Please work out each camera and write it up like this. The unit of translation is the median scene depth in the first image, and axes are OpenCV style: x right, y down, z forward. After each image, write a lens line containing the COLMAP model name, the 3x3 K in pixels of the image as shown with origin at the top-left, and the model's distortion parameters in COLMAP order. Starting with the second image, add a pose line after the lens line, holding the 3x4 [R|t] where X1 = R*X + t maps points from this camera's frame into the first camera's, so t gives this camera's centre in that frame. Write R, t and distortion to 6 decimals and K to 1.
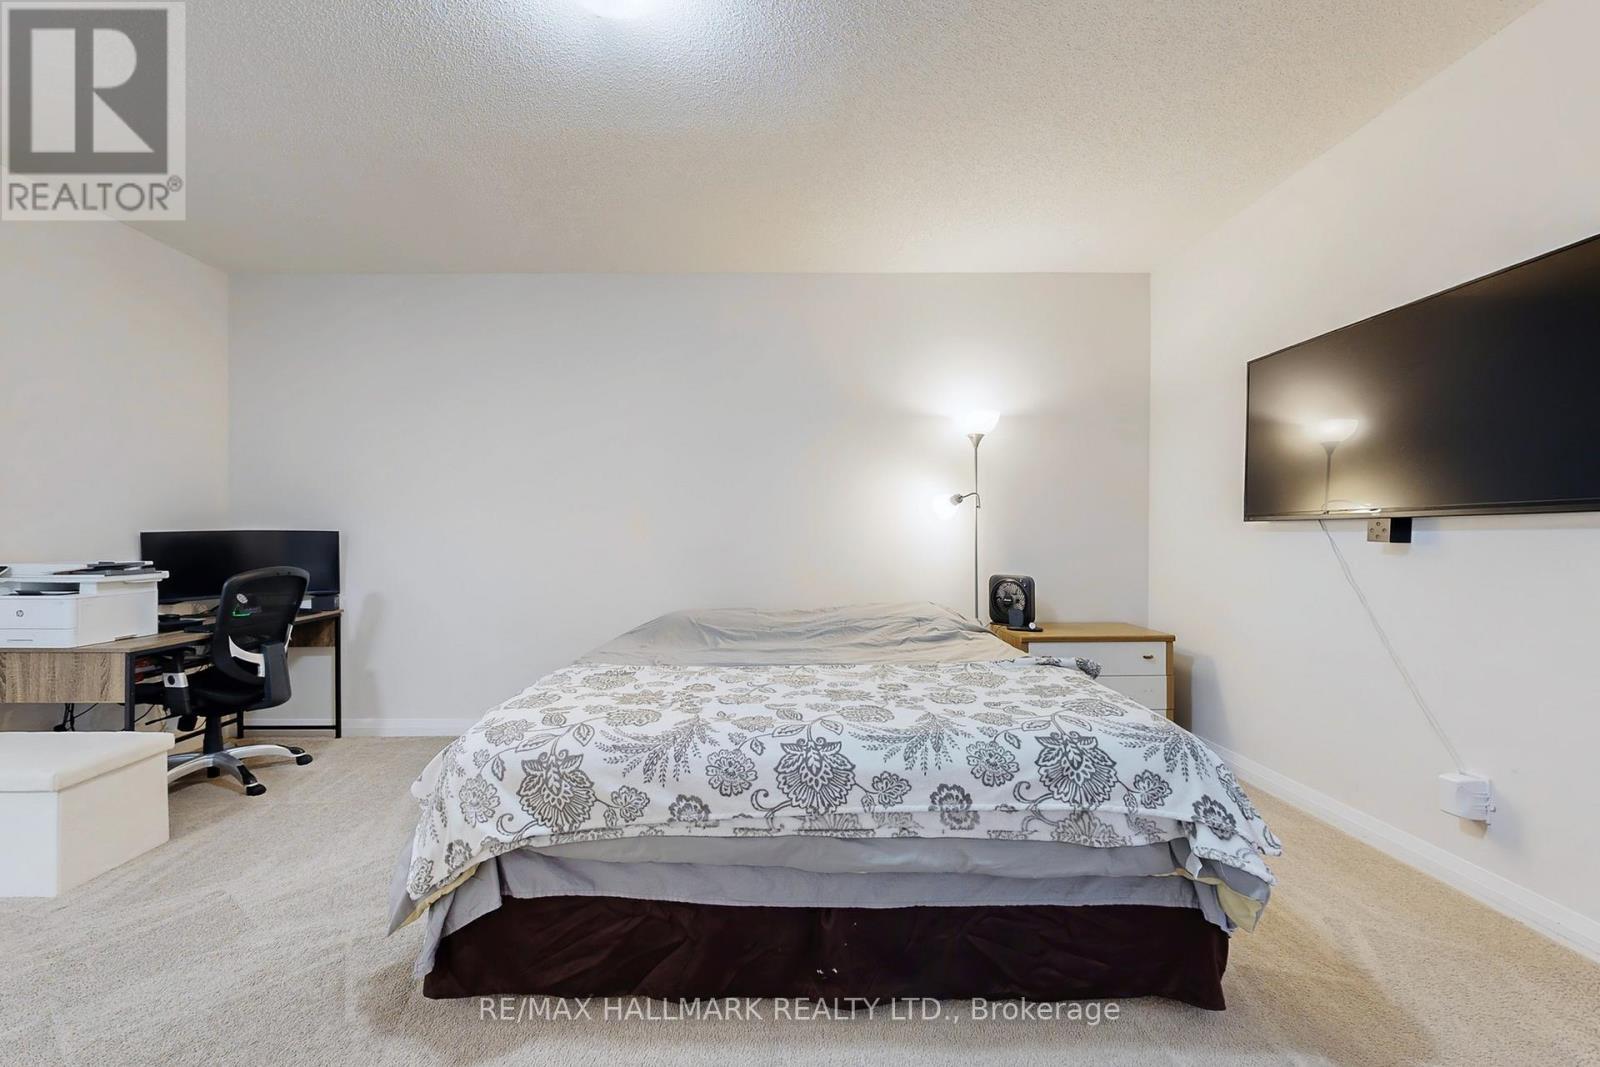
lens RADIAL K [[618.9, 0, 783.8], [0, 618.9, 536.3], [0, 0, 1]] dist [0.001218, 0.000309]
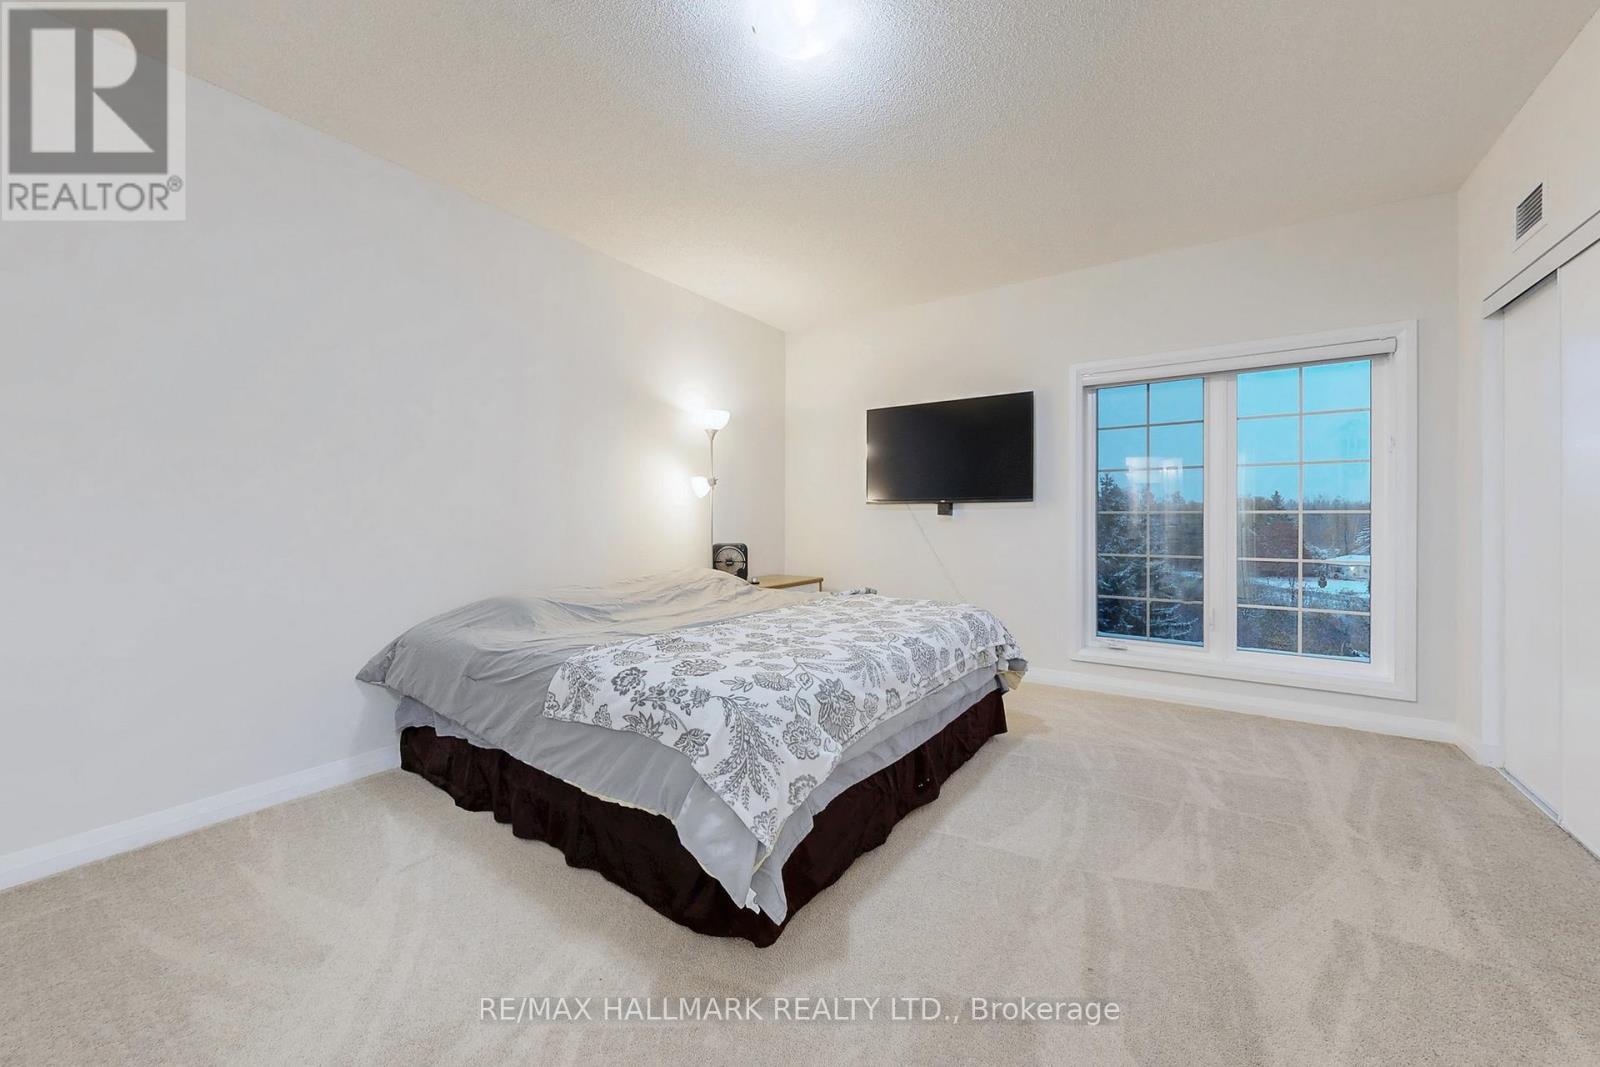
lens RADIAL K [[618.9, 0, 783.9], [0, 618.9, 520.3], [0, 0, 1]] dist [0.001218, 0.000309]
pose [[0.583349, -0.004472, 0.812209, -1.414886], [0.006208, 0.999980, 0.001048, 0.036820], [-0.812198, 0.004431, 0.583365, 0.379509]]
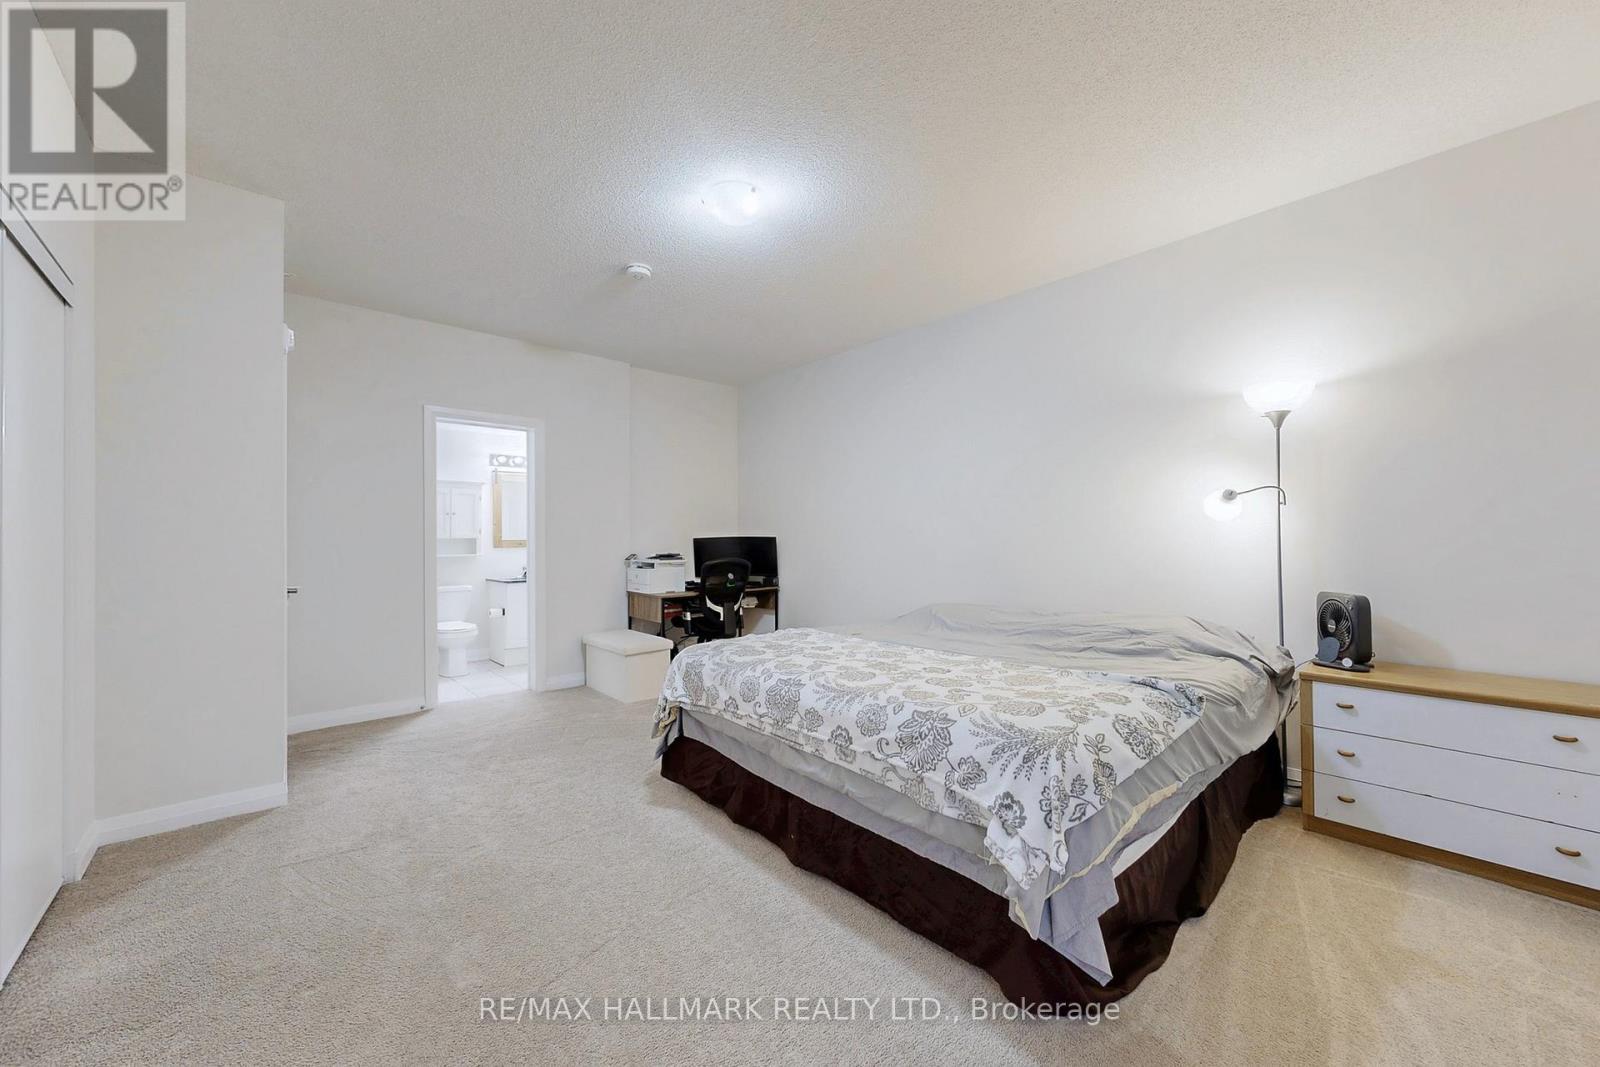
lens RADIAL K [[618.9, 0, 801.6], [0, 618.9, 536.7], [0, 0, 1]] dist [0.001218, 0.000309]
pose [[0.648269, -0.003915, -0.761401, 1.228096], [0.000463, 0.999989, -0.004749, -0.004425], [0.761411, 0.002726, 0.648264, 0.062475]]
